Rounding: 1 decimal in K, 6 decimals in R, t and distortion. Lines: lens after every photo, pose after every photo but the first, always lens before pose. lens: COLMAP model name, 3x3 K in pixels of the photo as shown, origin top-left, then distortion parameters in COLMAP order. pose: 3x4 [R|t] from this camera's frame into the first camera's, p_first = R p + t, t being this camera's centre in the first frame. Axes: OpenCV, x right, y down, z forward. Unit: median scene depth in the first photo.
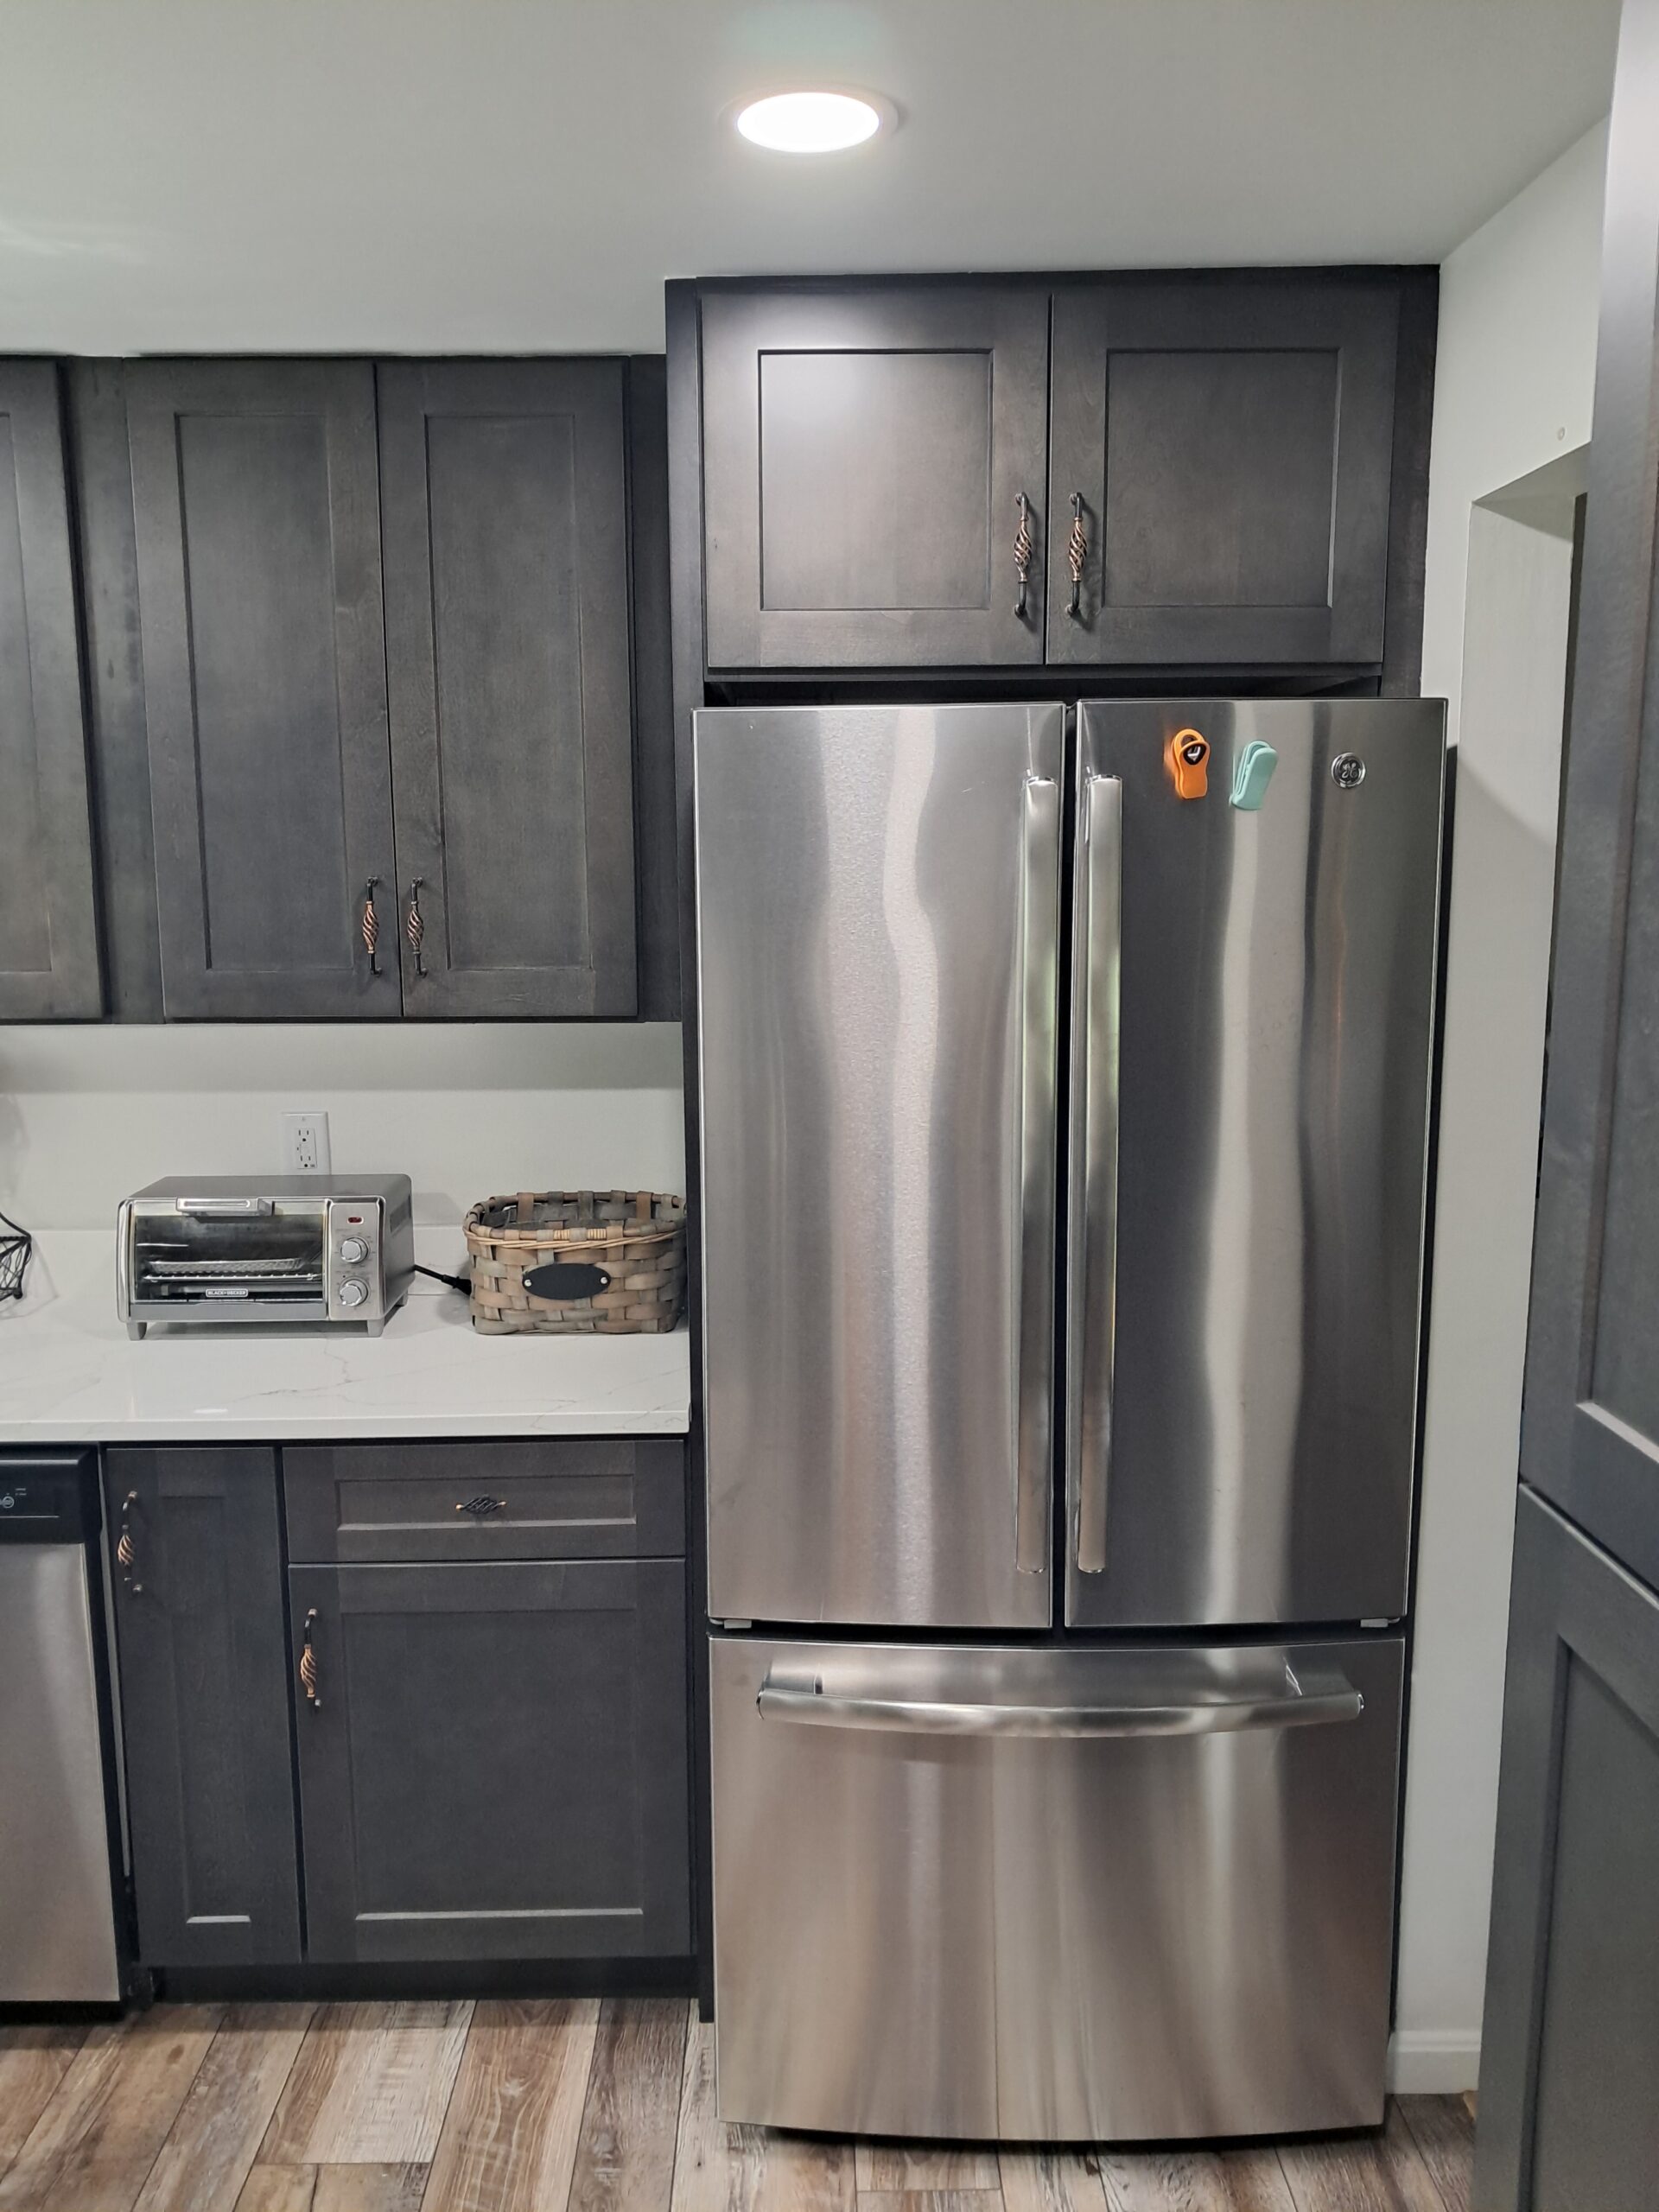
lens RADIAL K [[1750.0, 0, 838.6], [0, 1750.0, 1107.2], [0, 0, 1]] dist [0.016999, -0.026591]
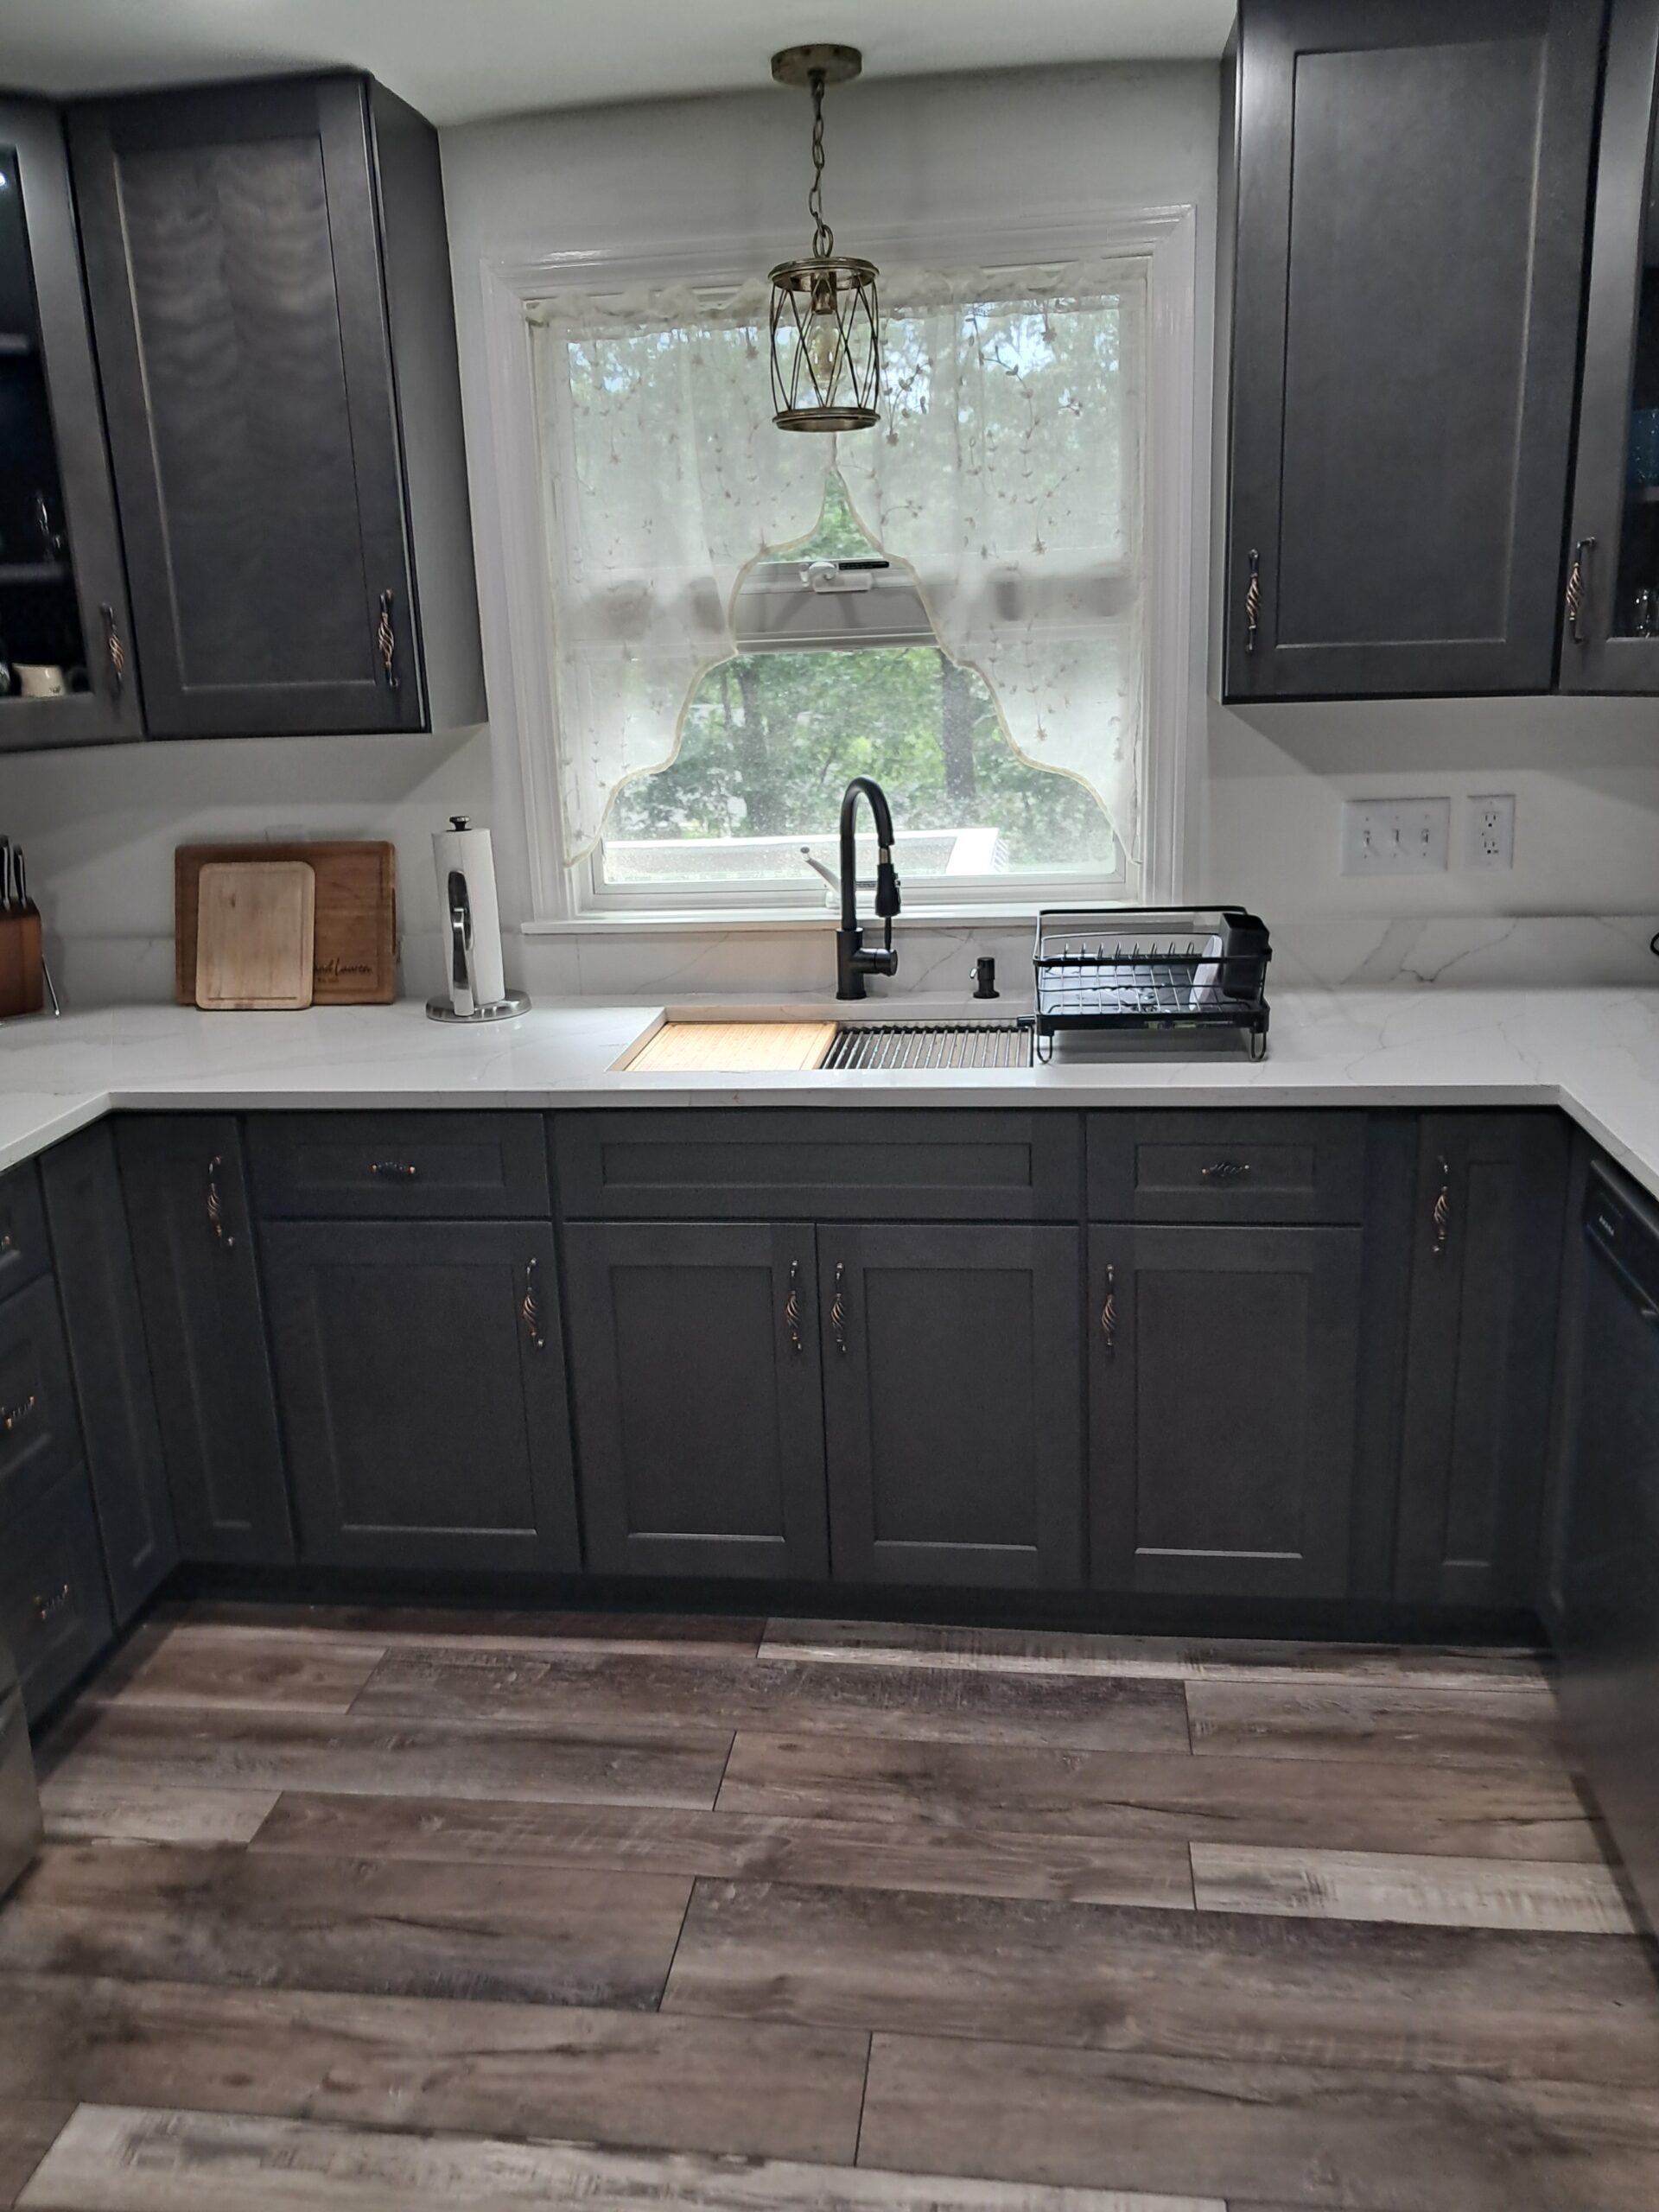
lens RADIAL K [[1750.0, 0, 809.2], [0, 1750.0, 1102.1], [0, 0, 1]] dist [0.016999, -0.026591]
pose [[-0.151170, 0.273130, -0.950025, 0.227107], [-0.105214, 0.951165, 0.290200, -0.050232], [0.982892, 0.143826, -0.115050, 0.624360]]
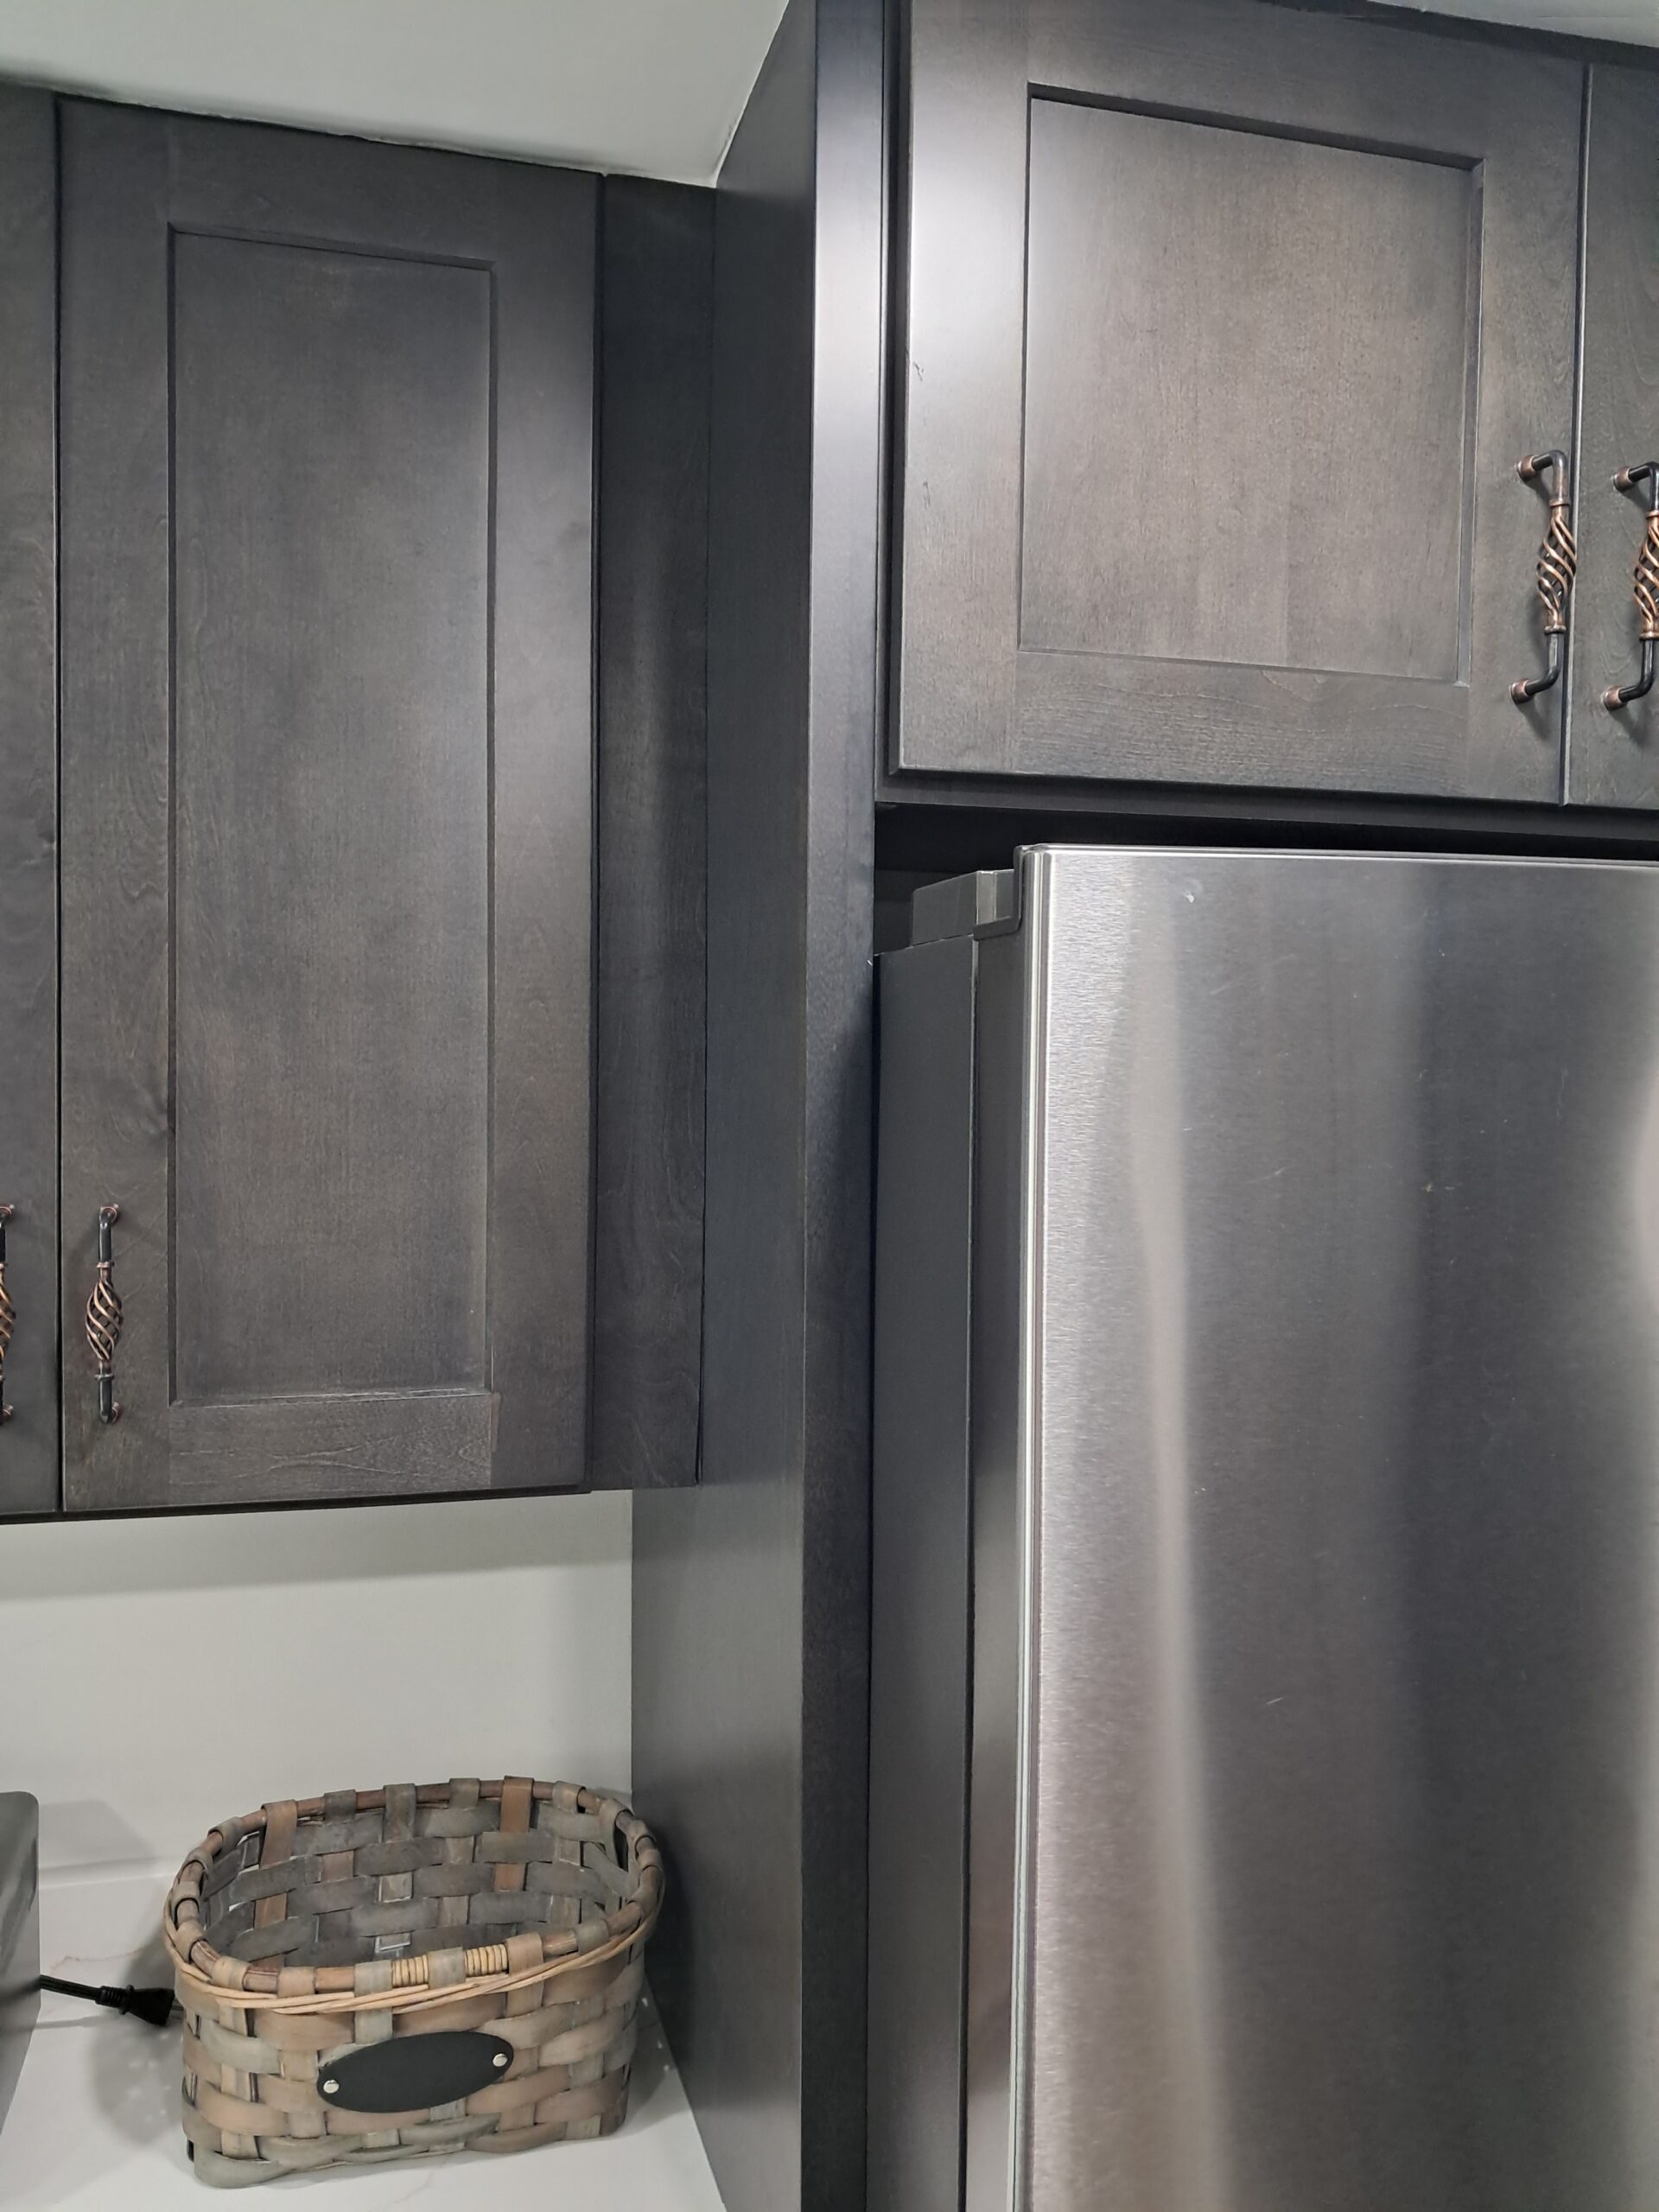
lens RADIAL K [[1750.0, 0, 837.4], [0, 1750.0, 1118.5], [0, 0, 1]] dist [0.016999, -0.026591]
pose [[0.968477, 0.010701, 0.248873, -0.172717], [0.016652, 0.994061, -0.107541, -0.102902], [-0.248546, 0.108295, 0.962547, 0.519016]]
